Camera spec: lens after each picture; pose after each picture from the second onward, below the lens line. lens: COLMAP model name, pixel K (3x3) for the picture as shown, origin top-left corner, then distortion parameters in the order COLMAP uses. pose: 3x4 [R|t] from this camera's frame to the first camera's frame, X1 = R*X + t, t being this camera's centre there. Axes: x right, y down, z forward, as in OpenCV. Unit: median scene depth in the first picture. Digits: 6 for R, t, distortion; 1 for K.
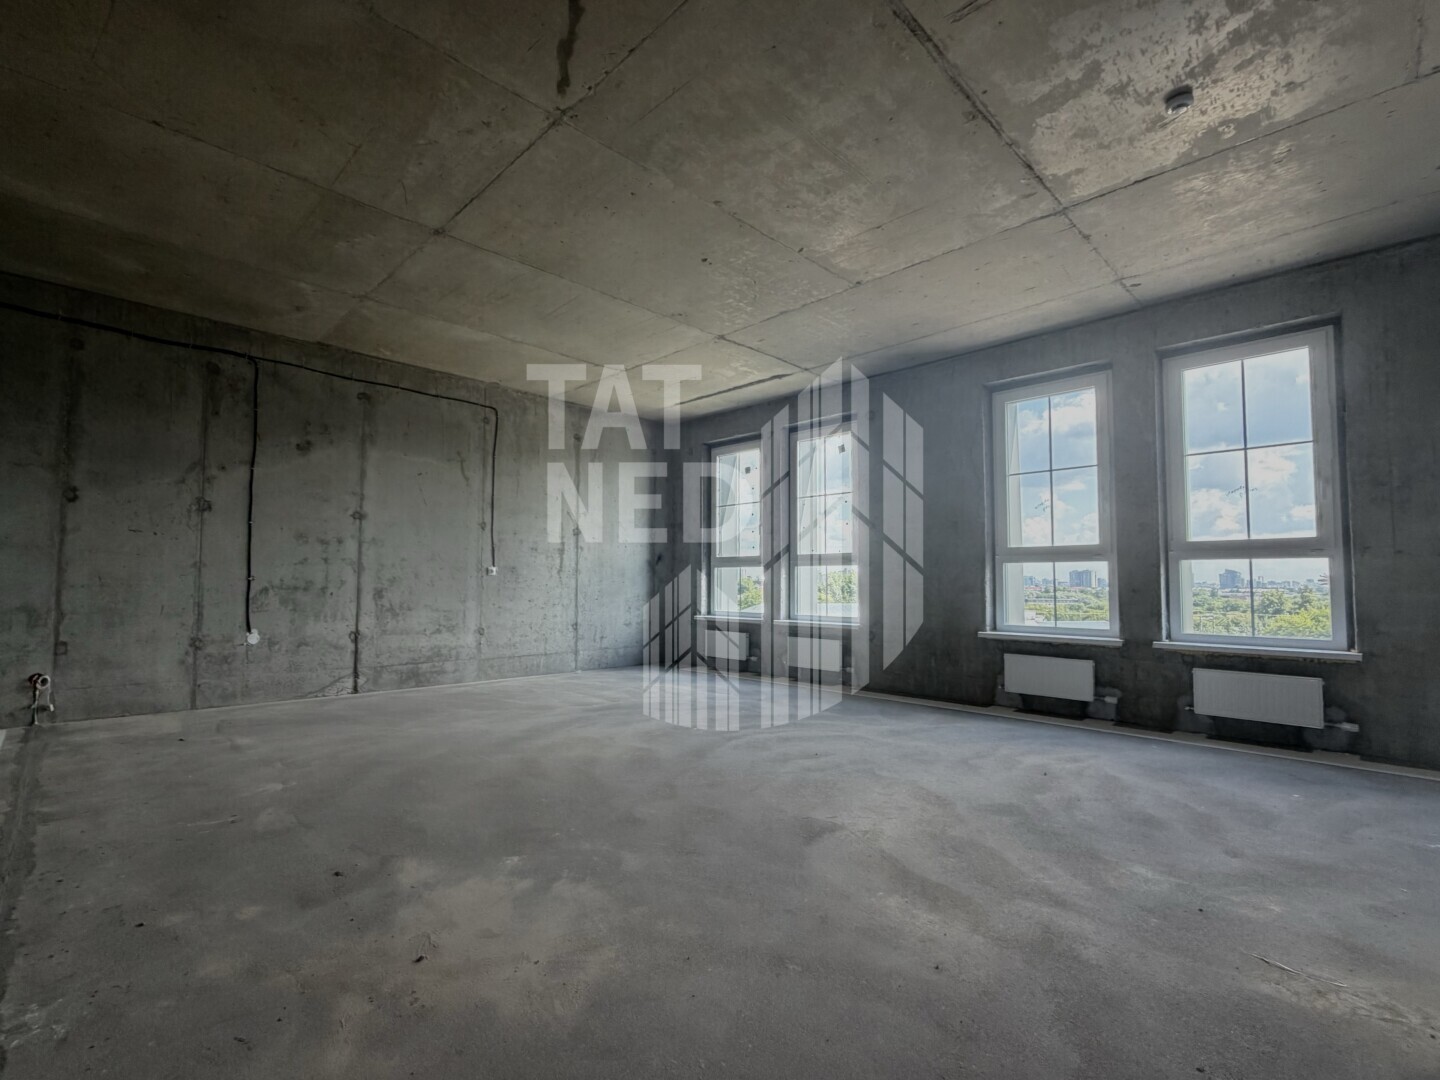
lens RADIAL K [[661.0, 0, 653.6], [0, 661.0, 549.3], [0, 0, 1]] dist [-0.001008, 0.000436]
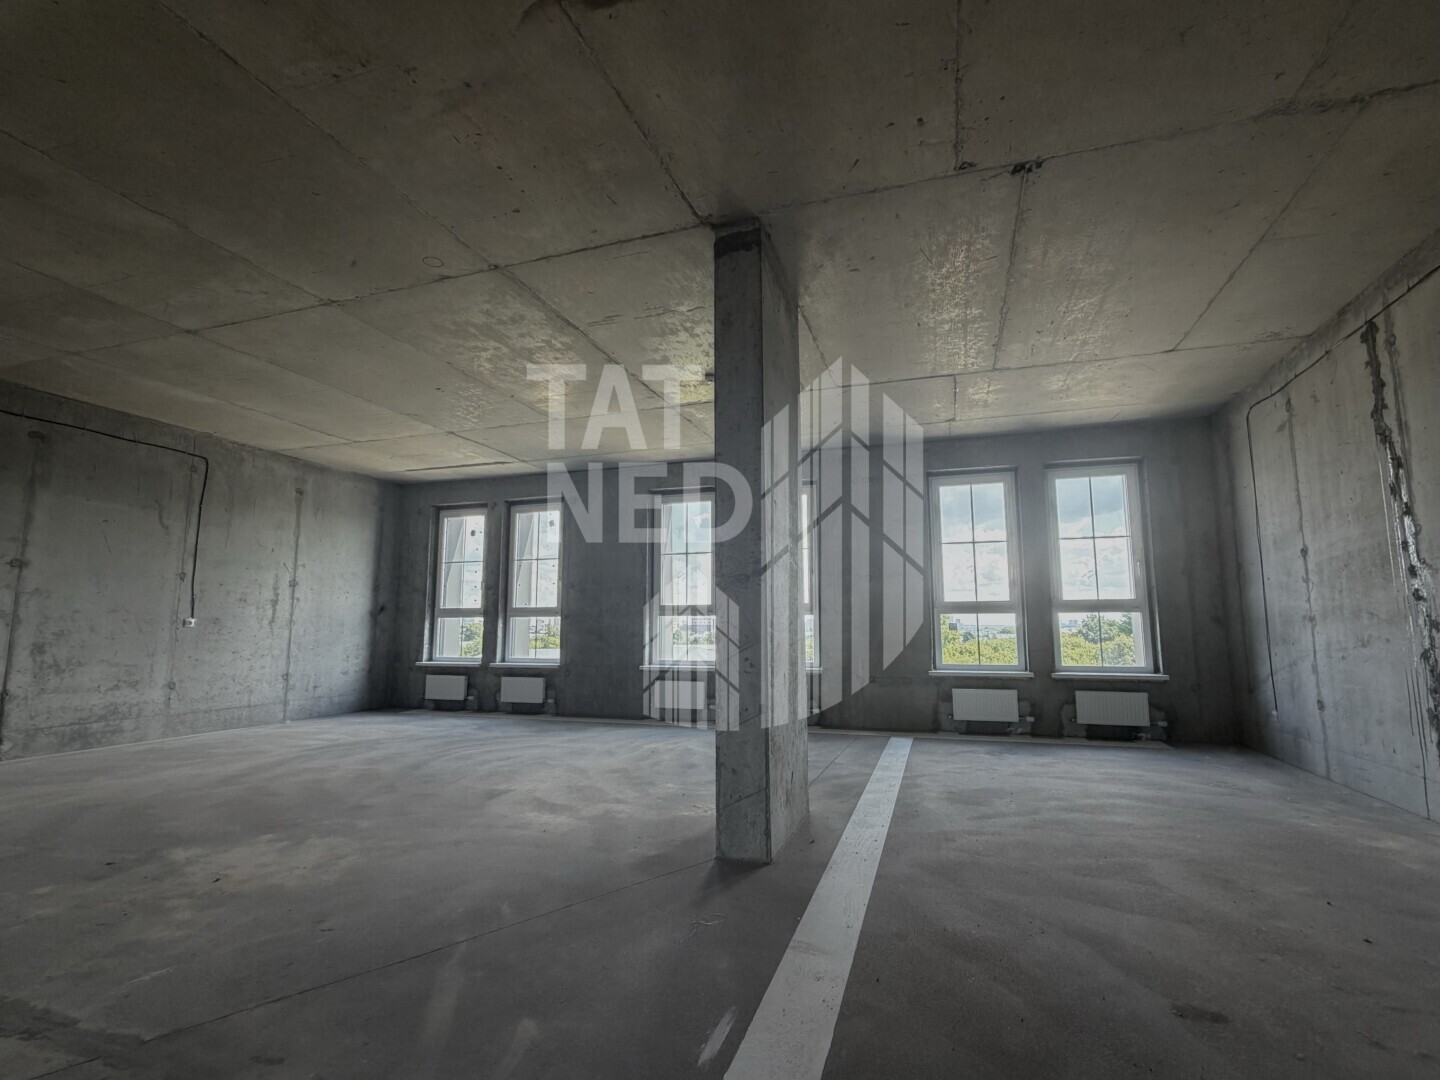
lens RADIAL K [[668.3, 0, 725.7], [0, 668.3, 547.3], [0, 0, 1]] dist [0.000454, 0.000014]
pose [[0.881184, 0.047631, 0.470369, -0.027029], [-0.015211, 0.997253, -0.072488, -0.028792], [-0.472529, 0.056721, 0.879488, -0.384876]]
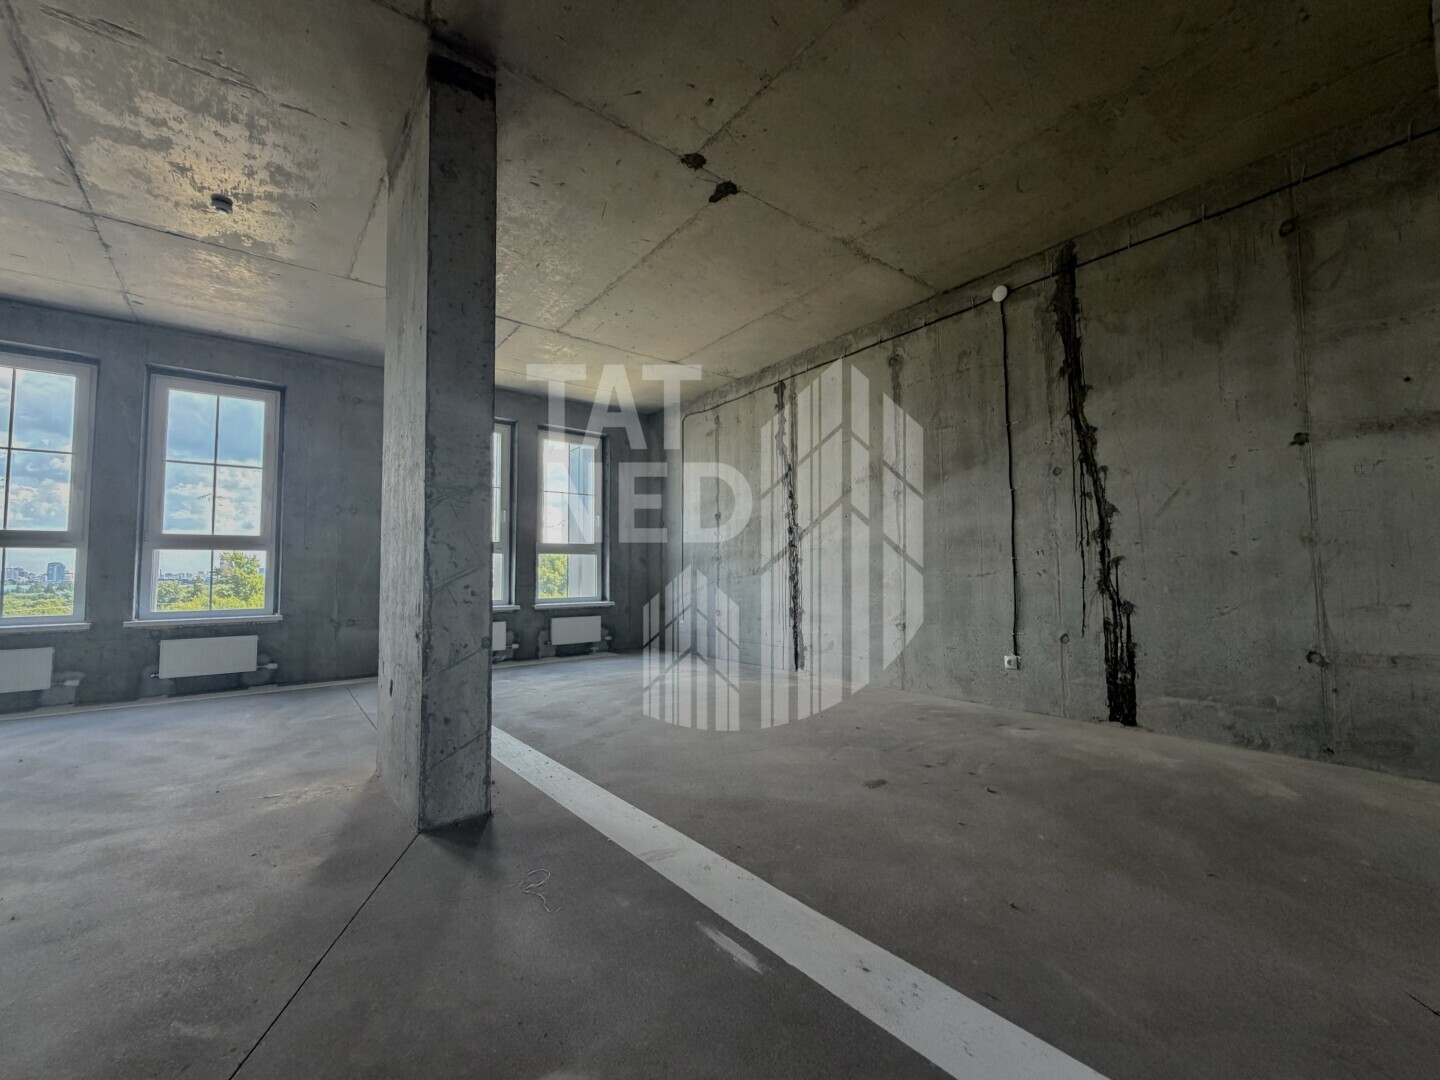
lens RADIAL K [[604.4, 0, 720.0], [0, 604.4, 540.0], [0, 0, 1]] dist [-0.000528, 0.000131]
pose [[0.075939, 0.048248, 0.995944, -0.175115], [-0.040554, 0.998152, -0.045263, 0.006947], [-0.996287, -0.036953, 0.077756, -0.069475]]
